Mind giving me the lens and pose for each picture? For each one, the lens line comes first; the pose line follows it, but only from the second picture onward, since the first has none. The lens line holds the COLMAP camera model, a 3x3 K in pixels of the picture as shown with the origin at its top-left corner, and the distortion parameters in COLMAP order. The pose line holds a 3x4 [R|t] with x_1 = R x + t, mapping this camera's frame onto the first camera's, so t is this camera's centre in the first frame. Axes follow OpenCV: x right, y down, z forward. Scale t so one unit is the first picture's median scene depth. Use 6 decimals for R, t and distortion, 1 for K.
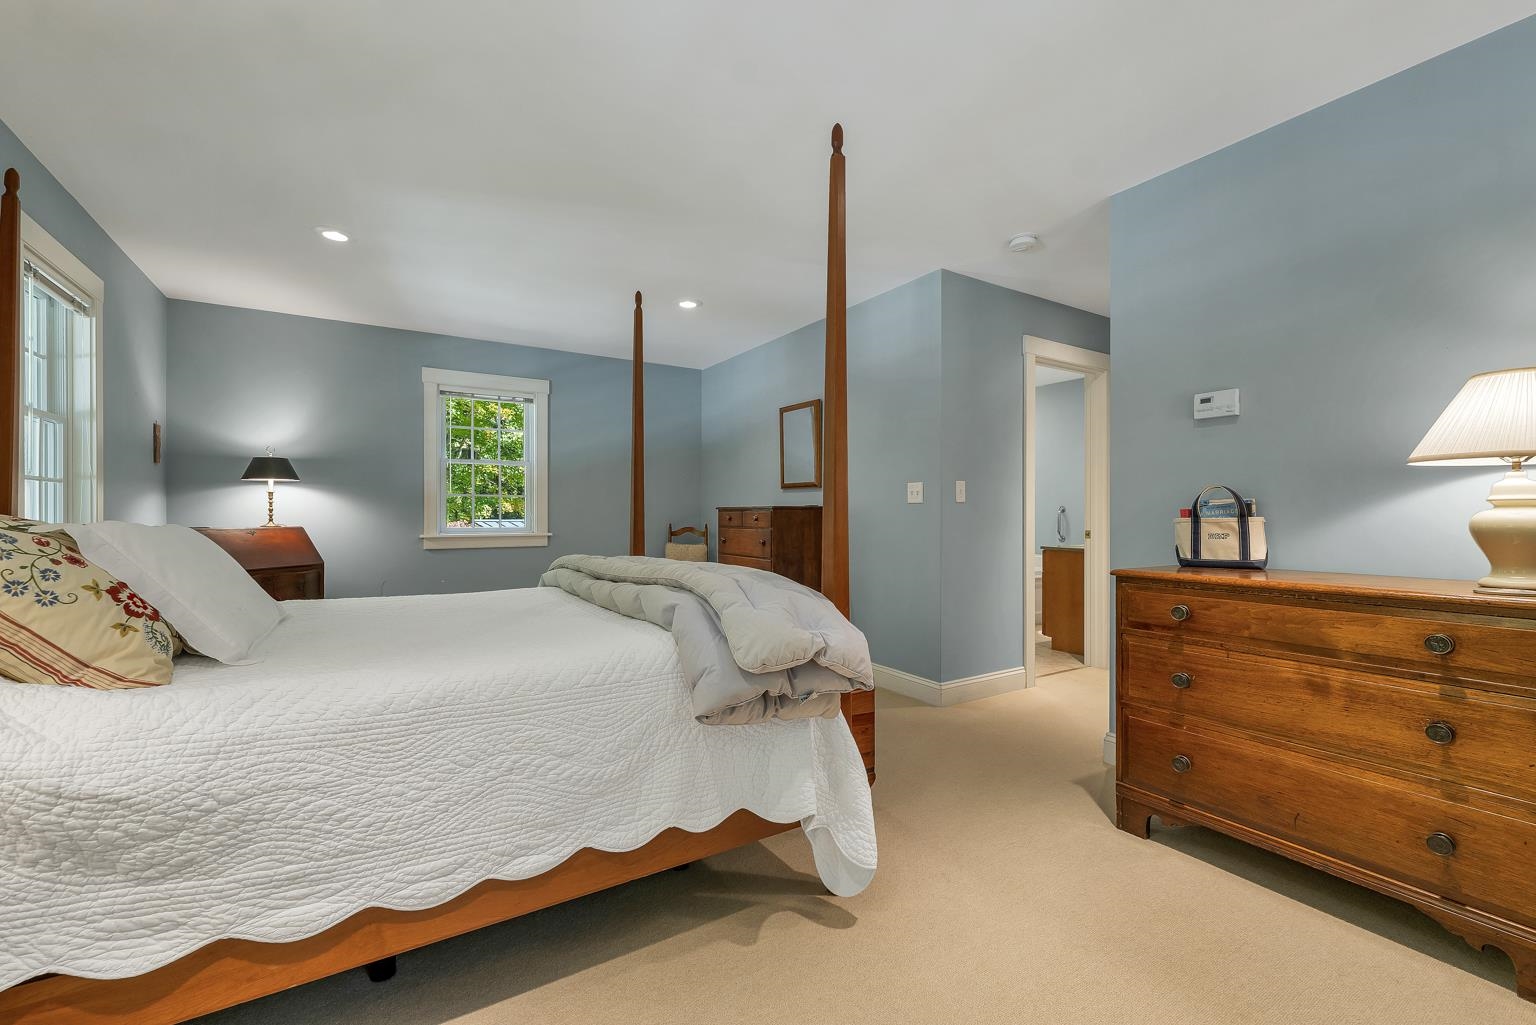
lens RADIAL K [[632.5, 0, 776.8], [0, 632.5, 509.4], [0, 0, 1]] dist [0.002705, 0.000133]
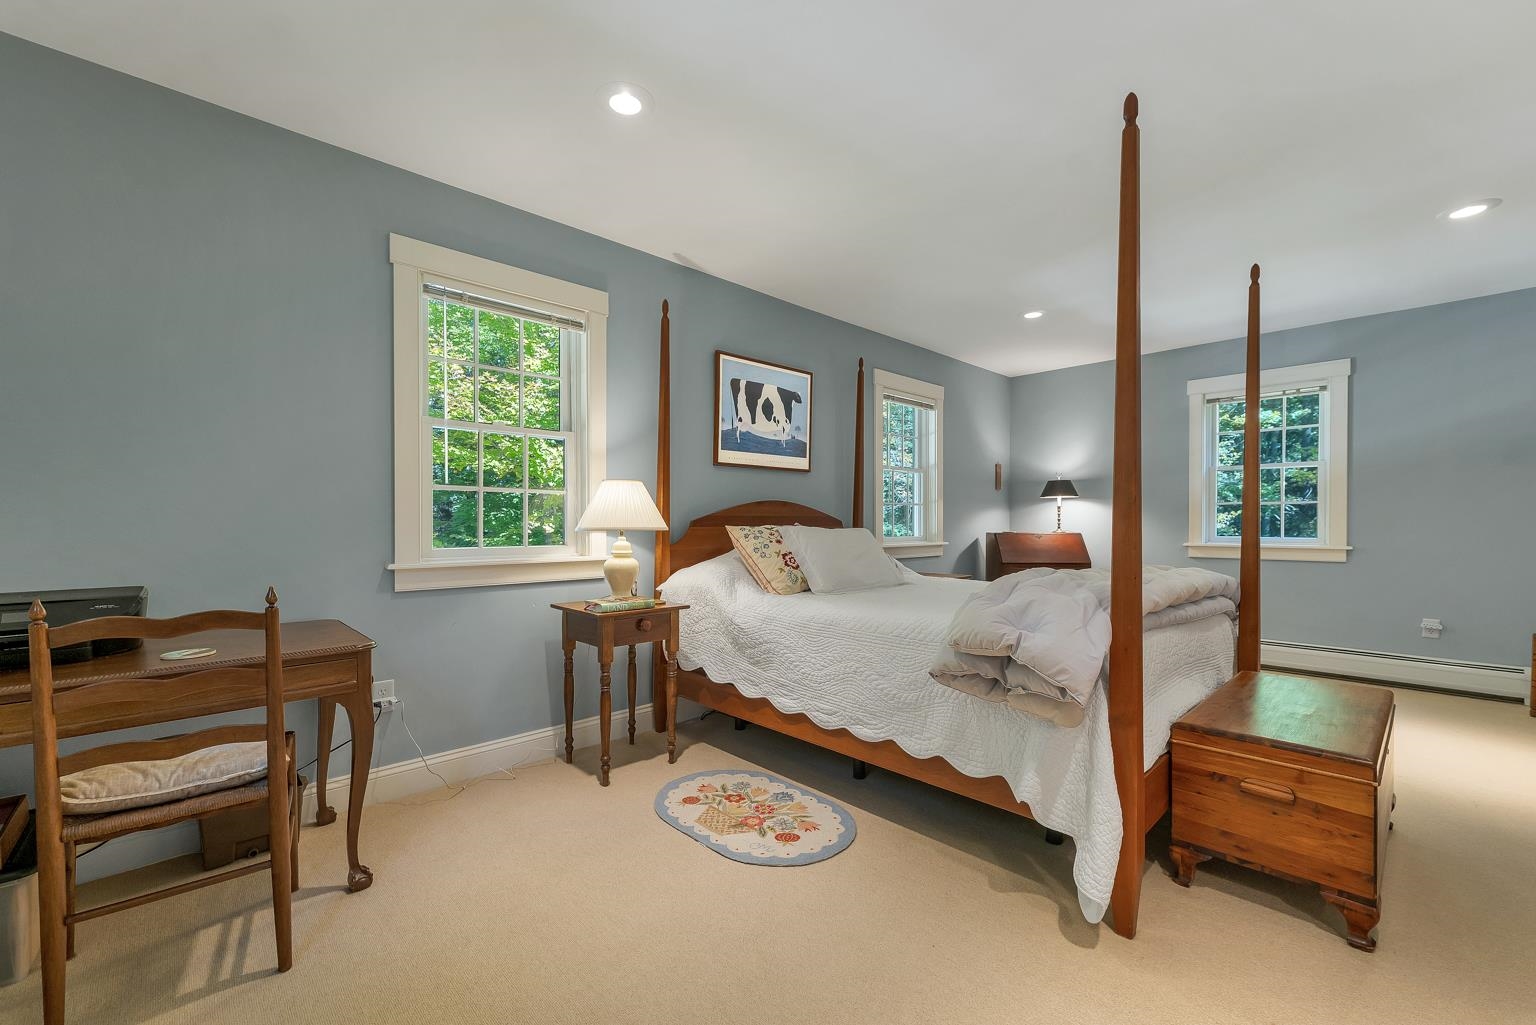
lens RADIAL K [[640.7, 0, 759.9], [0, 640.7, 515.8], [0, 0, 1]] dist [0.001505, -0.000164]
pose [[0.193874, -0.011437, -0.980960, 1.033626], [0.007356, 0.999921, -0.010204, 0.003426], [0.980999, -0.005238, 0.193943, 0.342352]]
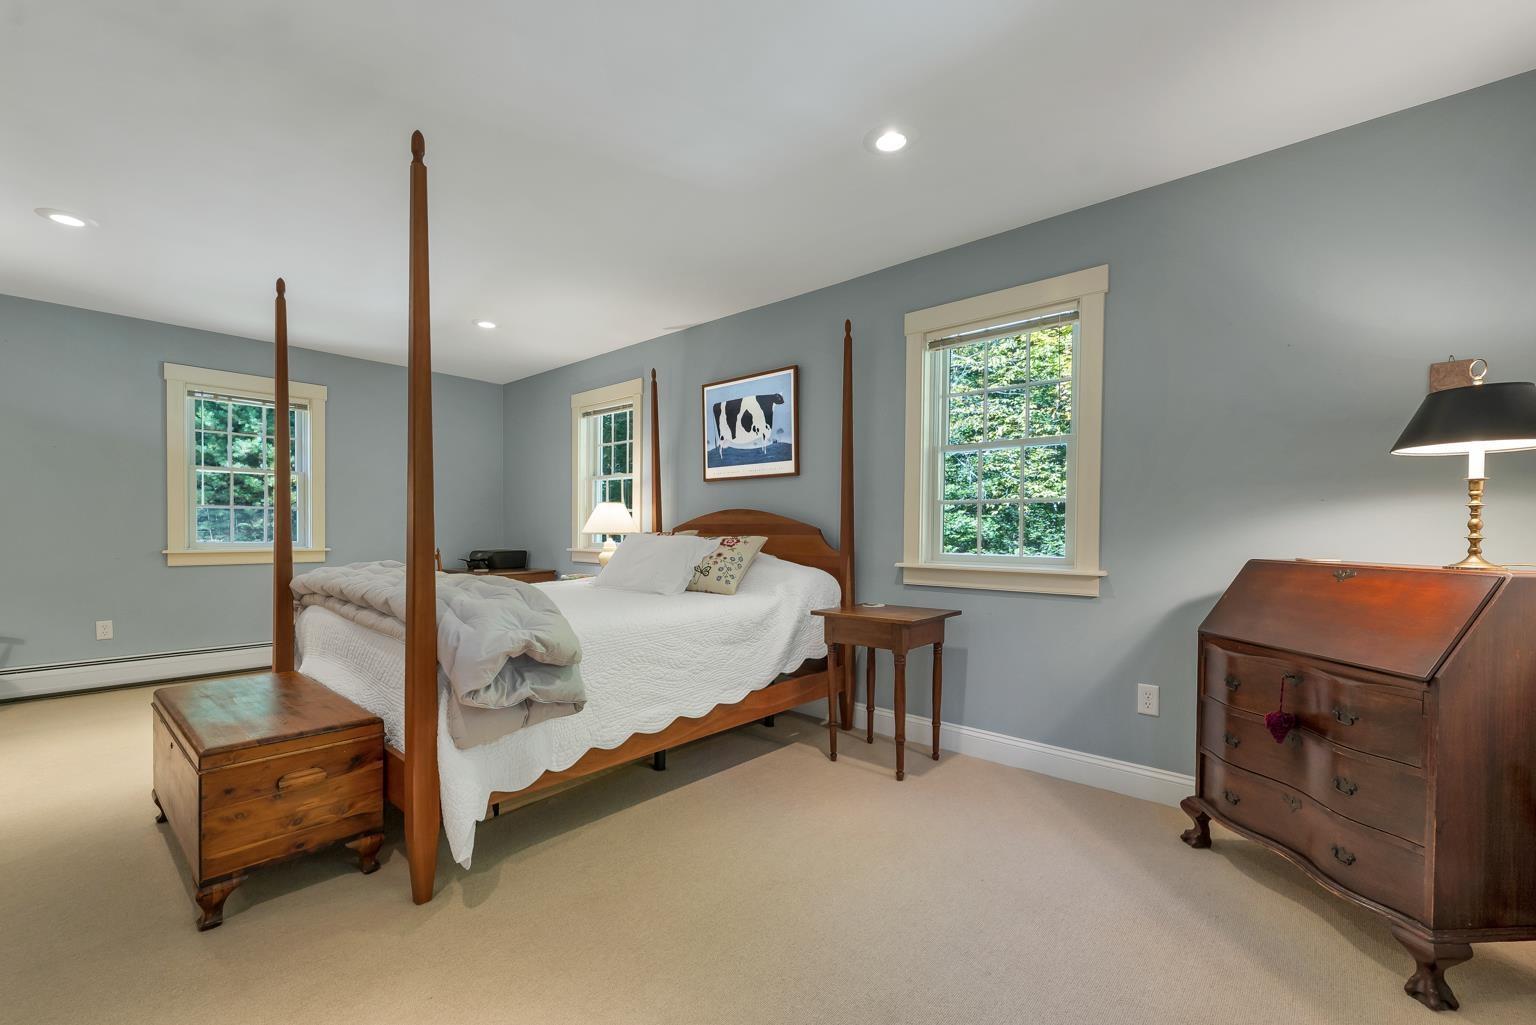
lens RADIAL K [[640.7, 0, 762.1], [0, 640.7, 535.1], [0, 0, 1]] dist [-0.001091, -0.000090]
pose [[-0.961483, -0.006145, -0.274794, -0.720041], [-0.006649, 0.999977, 0.000904, 0.022070], [0.274782, 0.002696, -0.961503, 3.318061]]
